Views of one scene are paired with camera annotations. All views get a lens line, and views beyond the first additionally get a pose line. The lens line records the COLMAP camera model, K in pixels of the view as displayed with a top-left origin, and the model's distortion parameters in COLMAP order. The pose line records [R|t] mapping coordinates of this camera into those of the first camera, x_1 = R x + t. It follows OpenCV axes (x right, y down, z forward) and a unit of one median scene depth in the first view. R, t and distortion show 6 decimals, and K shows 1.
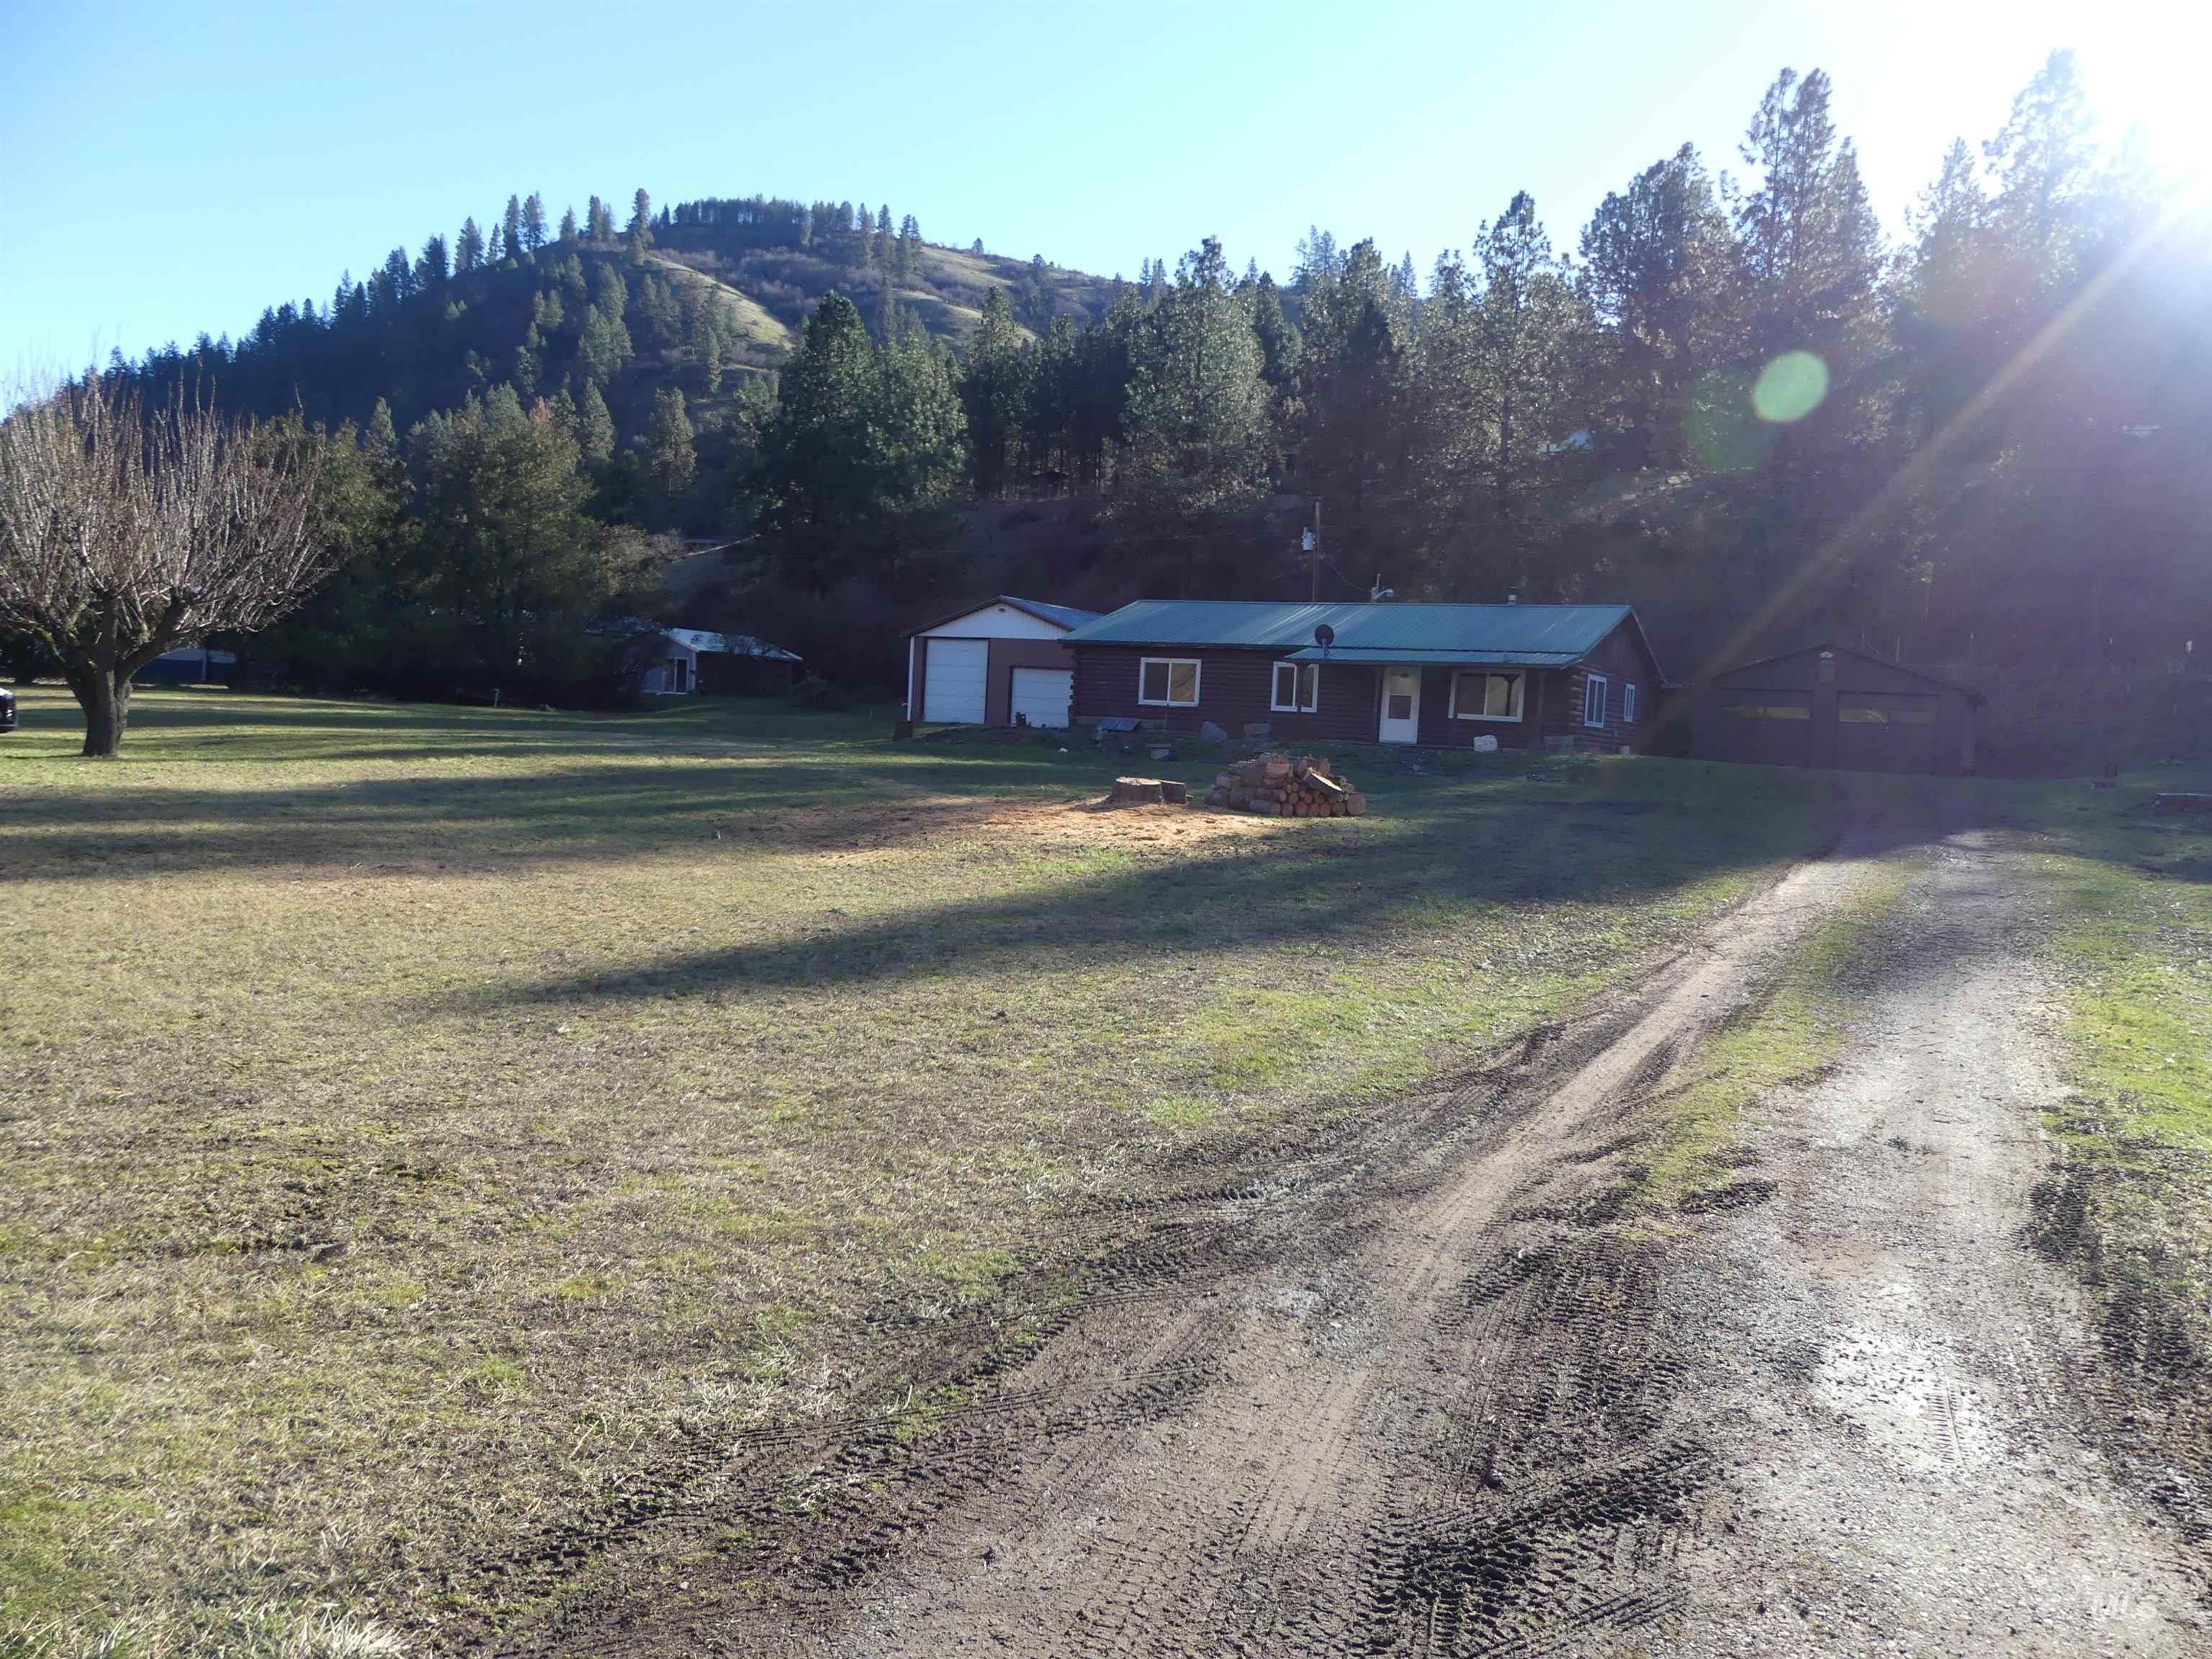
lens RADIAL K [[1682.6, 0, 1129.1], [0, 1682.6, 814.6], [0, 0, 1]] dist [-0.013644, 0.025841]
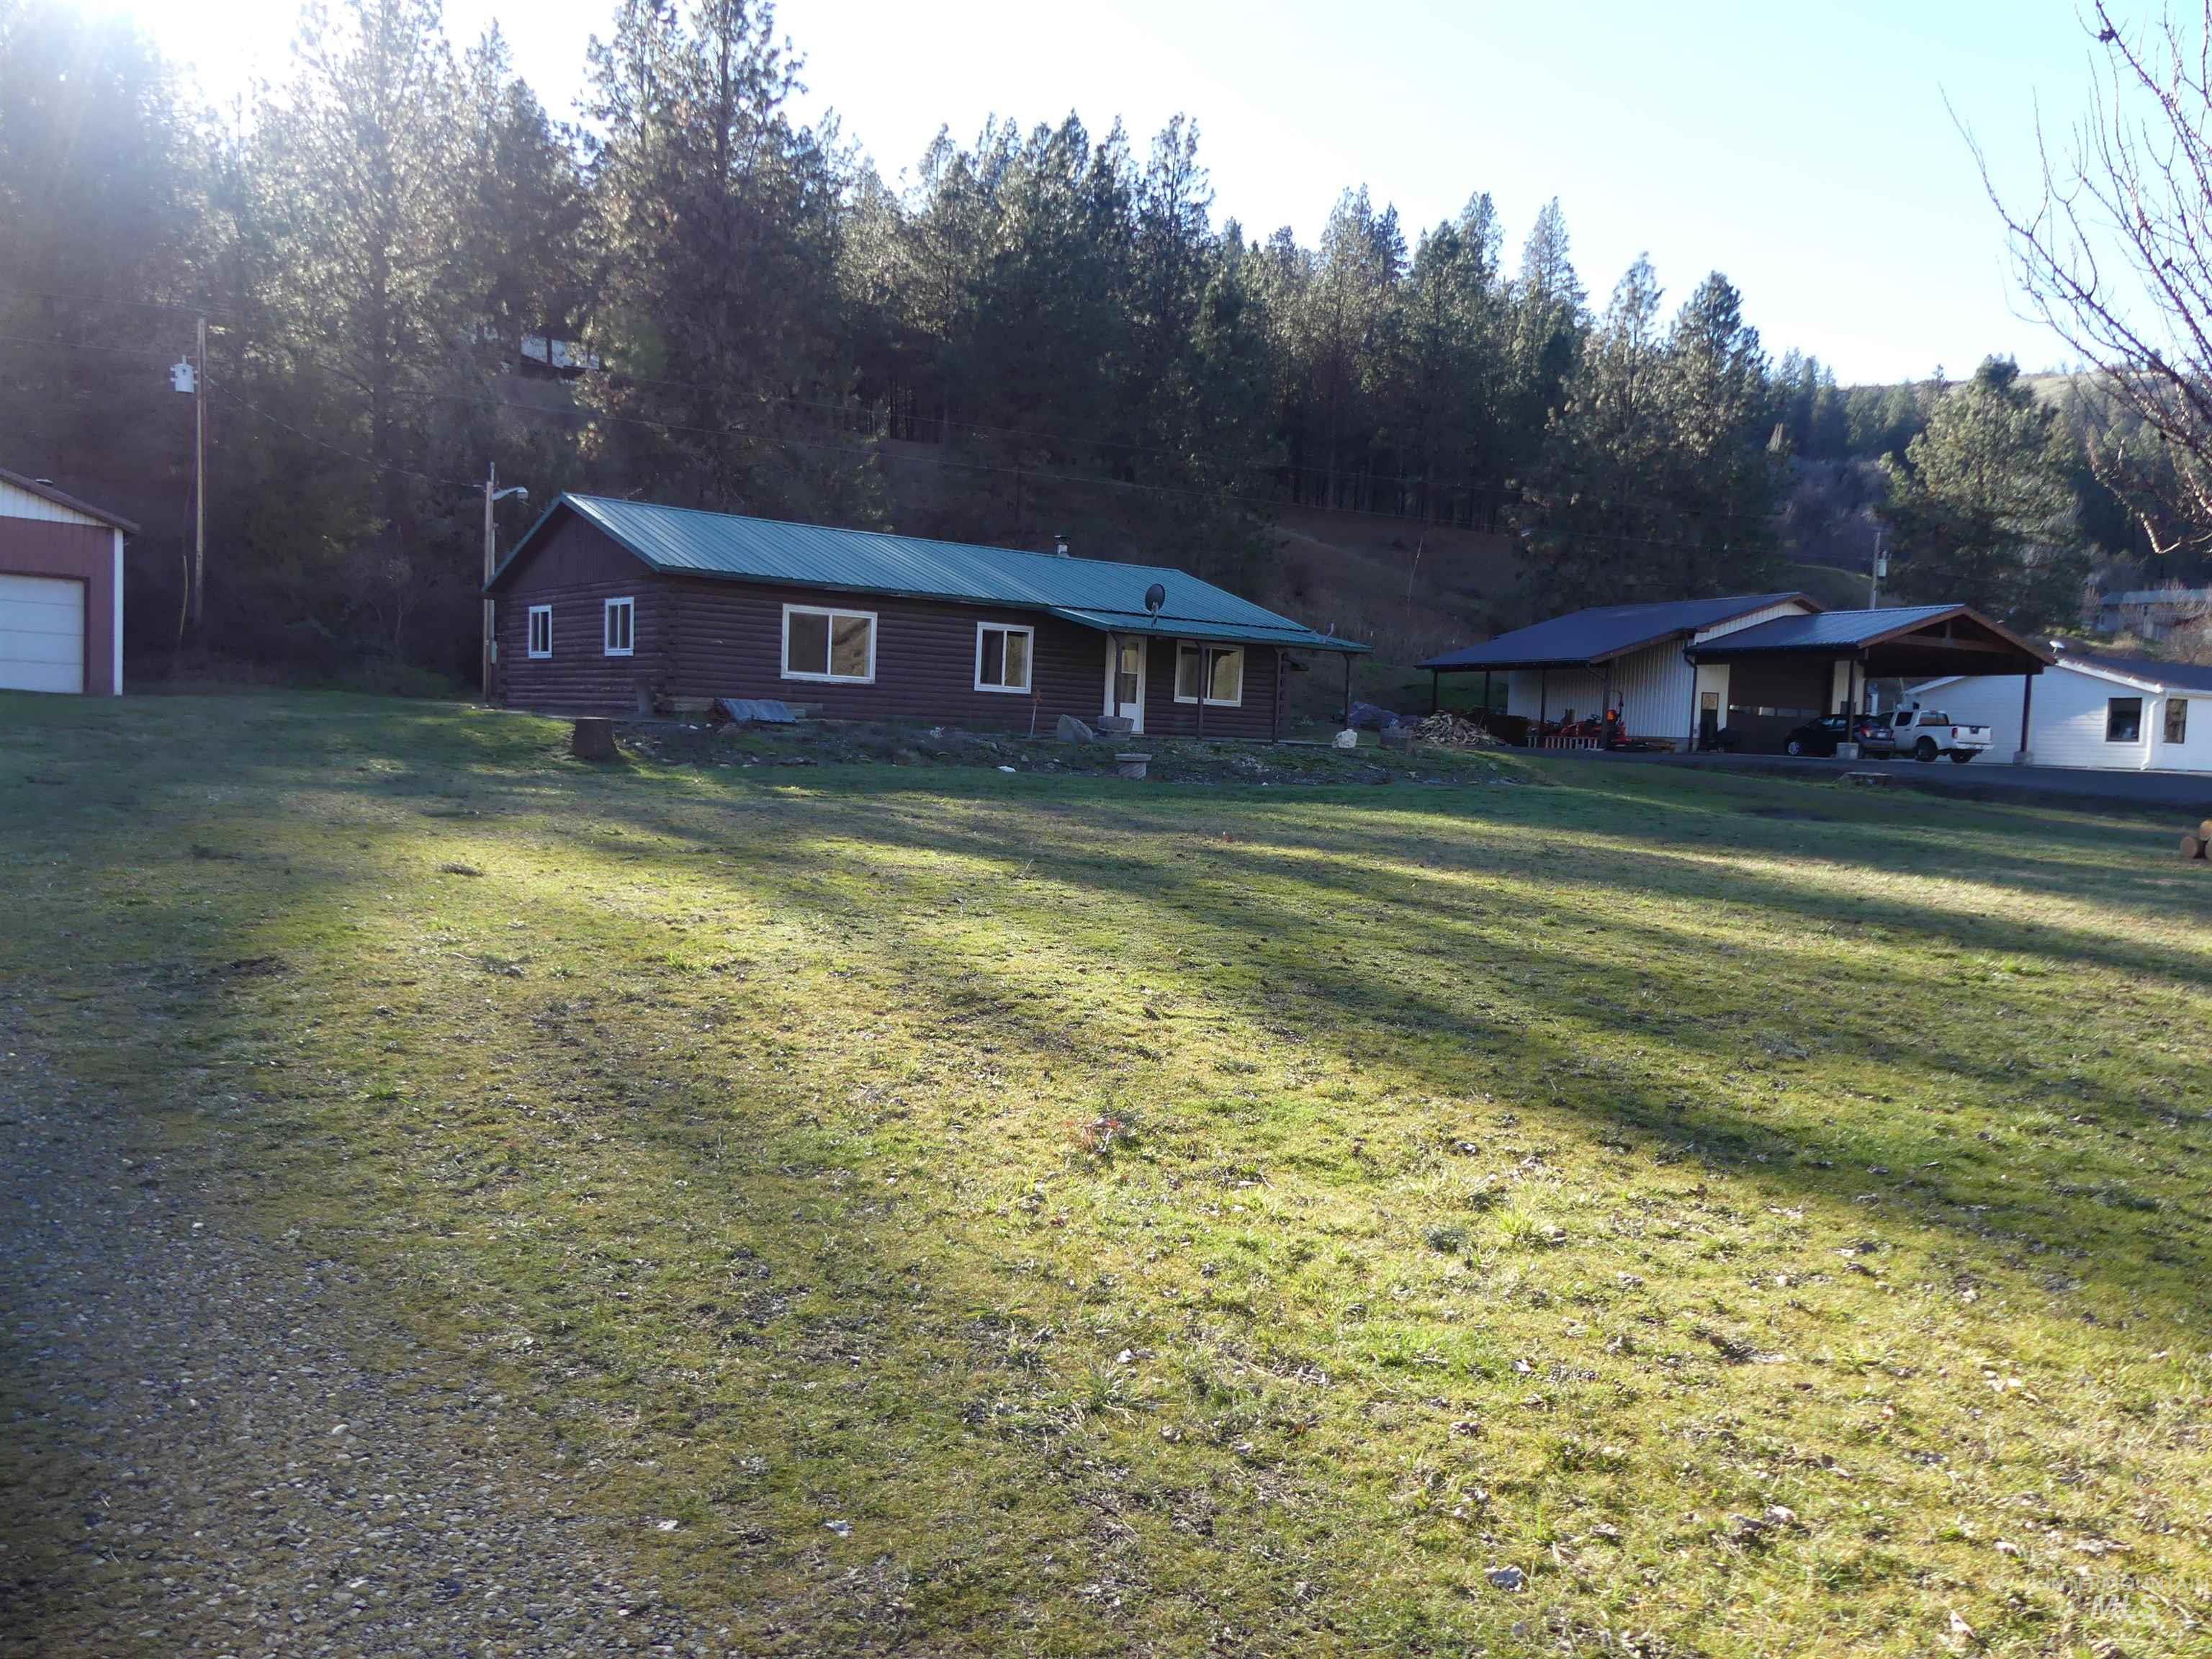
lens RADIAL K [[1682.6, 0, 1121.2], [0, 1682.6, 839.4], [0, 0, 1]] dist [-0.013644, 0.025841]
pose [[0.390144, -0.095255, 0.915813, -0.288684], [0.023096, 0.995334, 0.093687, -0.033747], [-0.920464, -0.015399, 0.390523, 0.347788]]
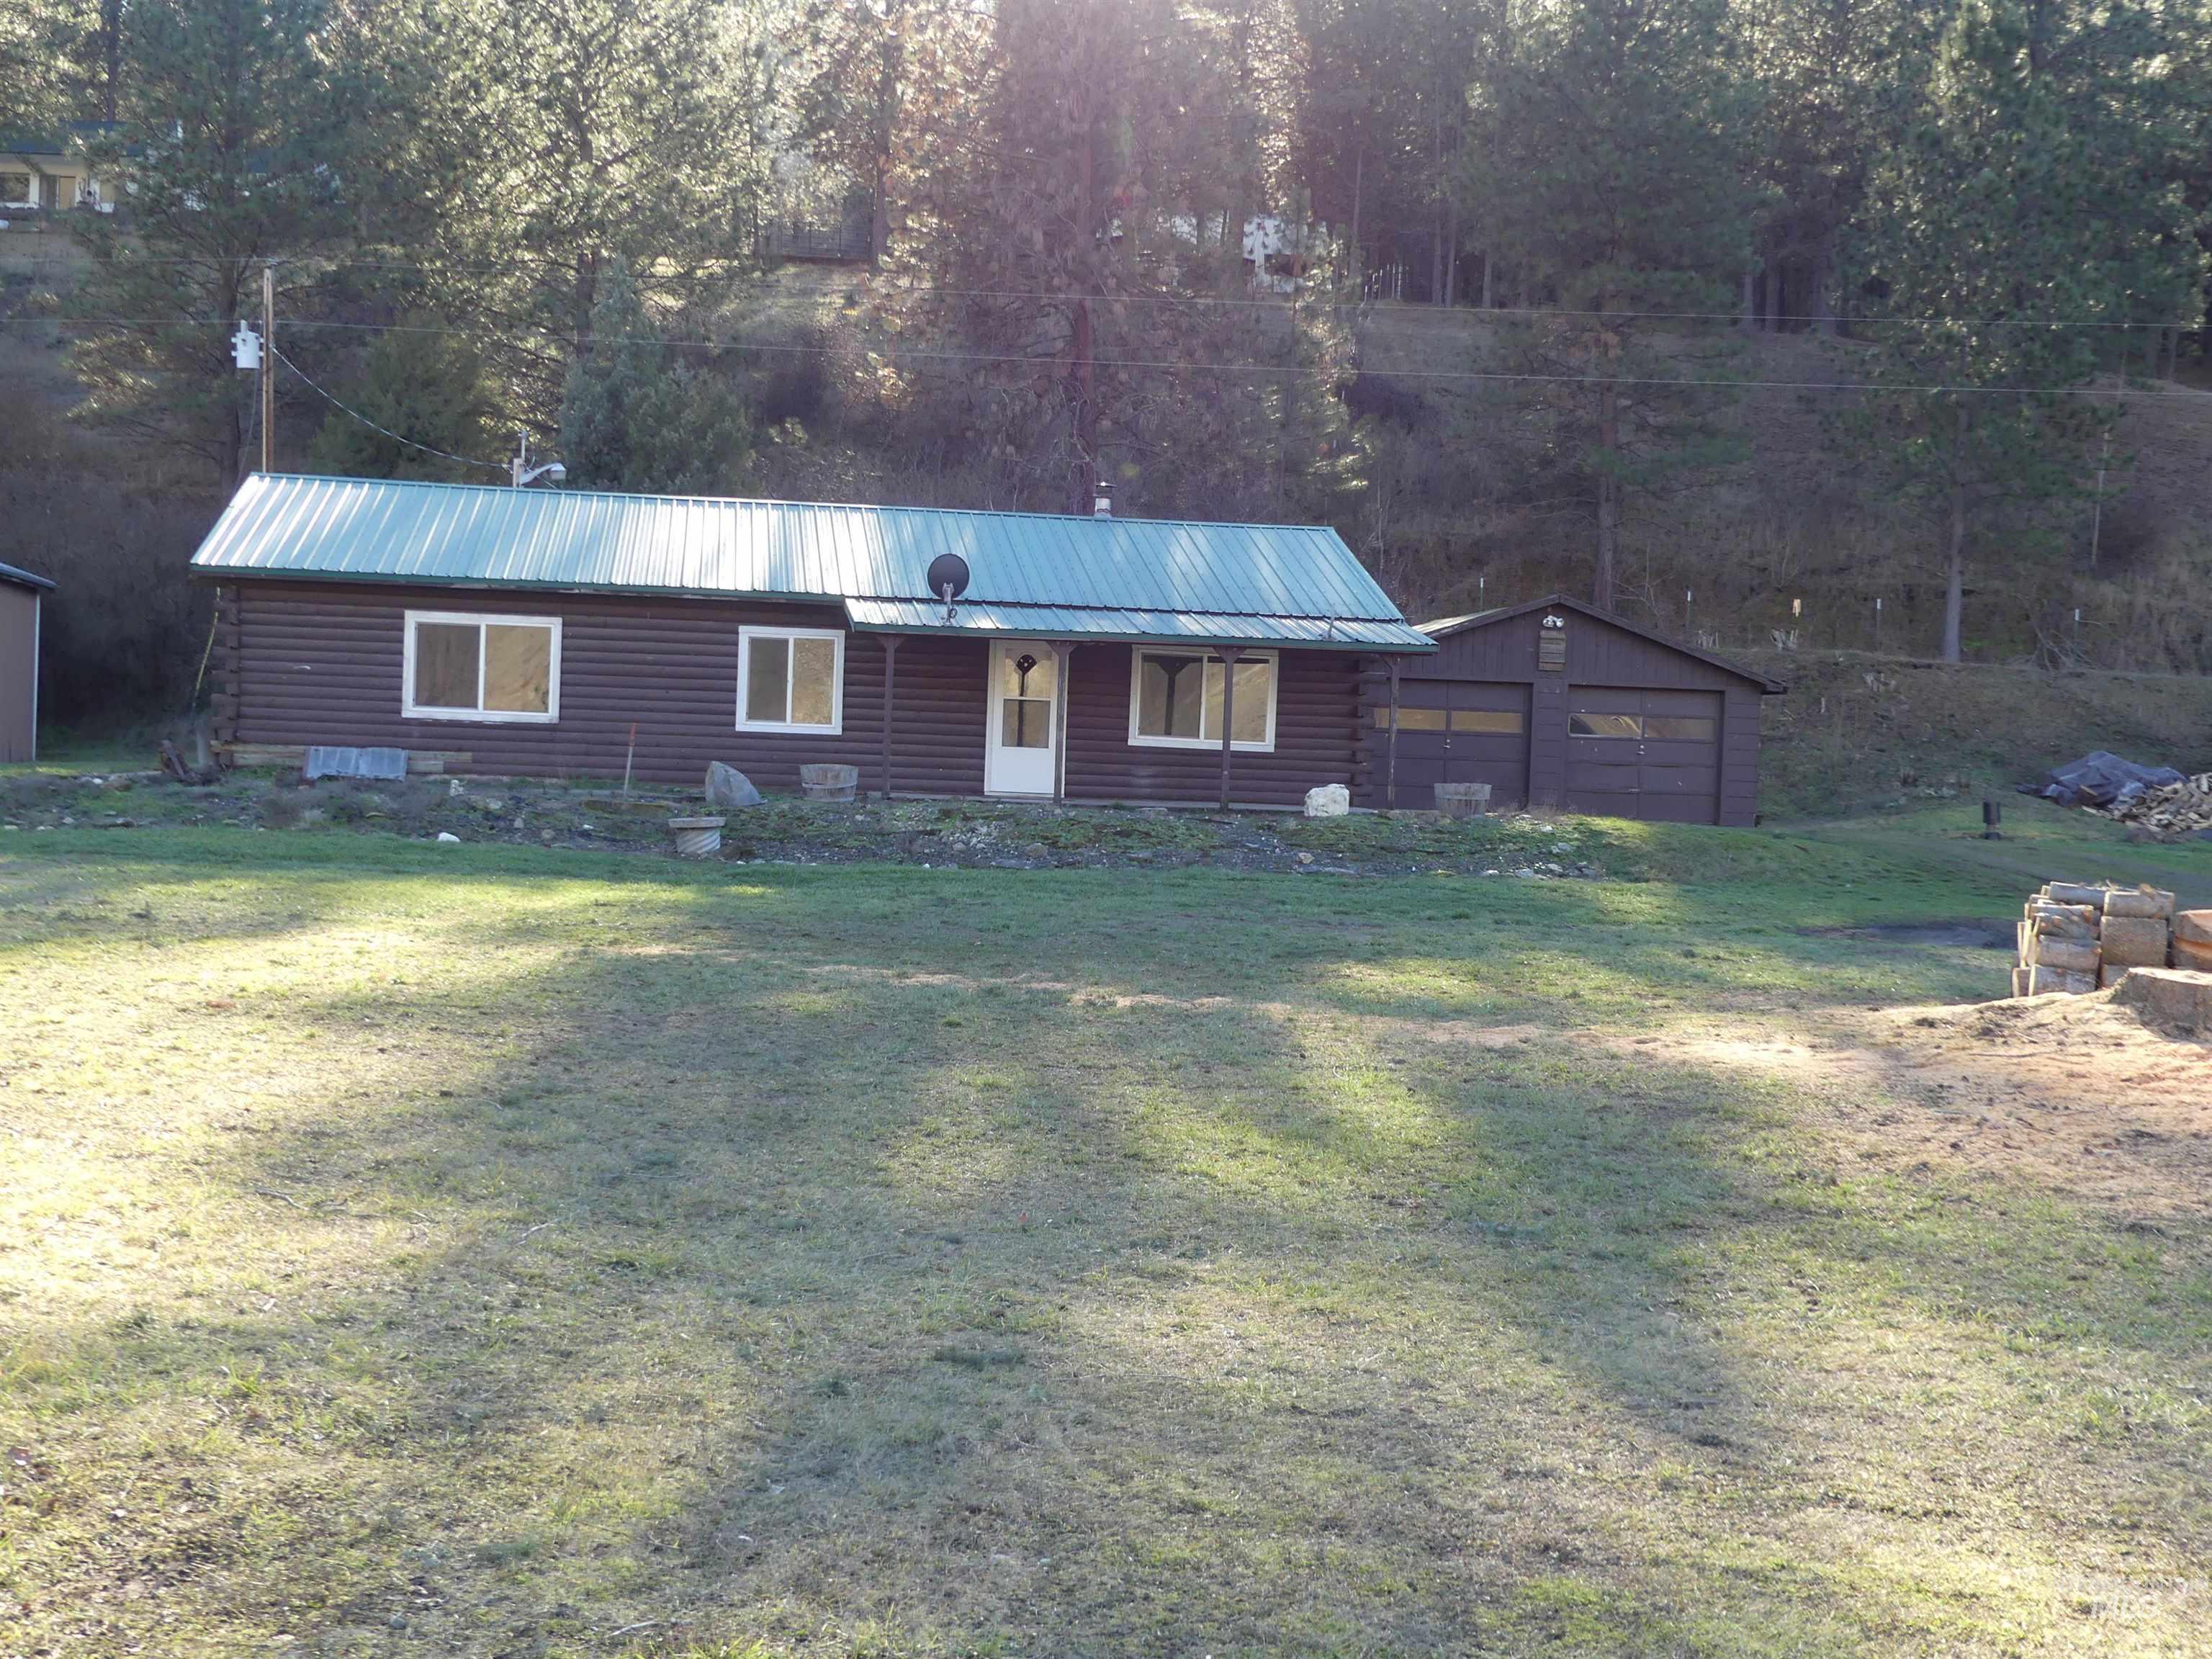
lens RADIAL K [[3067.5, 0, 1104.1], [0, 3067.5, 829.2], [0, 0, 1]] dist [-0.006516, 0.000000]
pose [[0.804342, -0.029766, 0.593421, -0.176999], [0.036329, 0.999339, 0.000885, -0.016639], [-0.593055, 0.020846, 0.804892, 0.134870]]
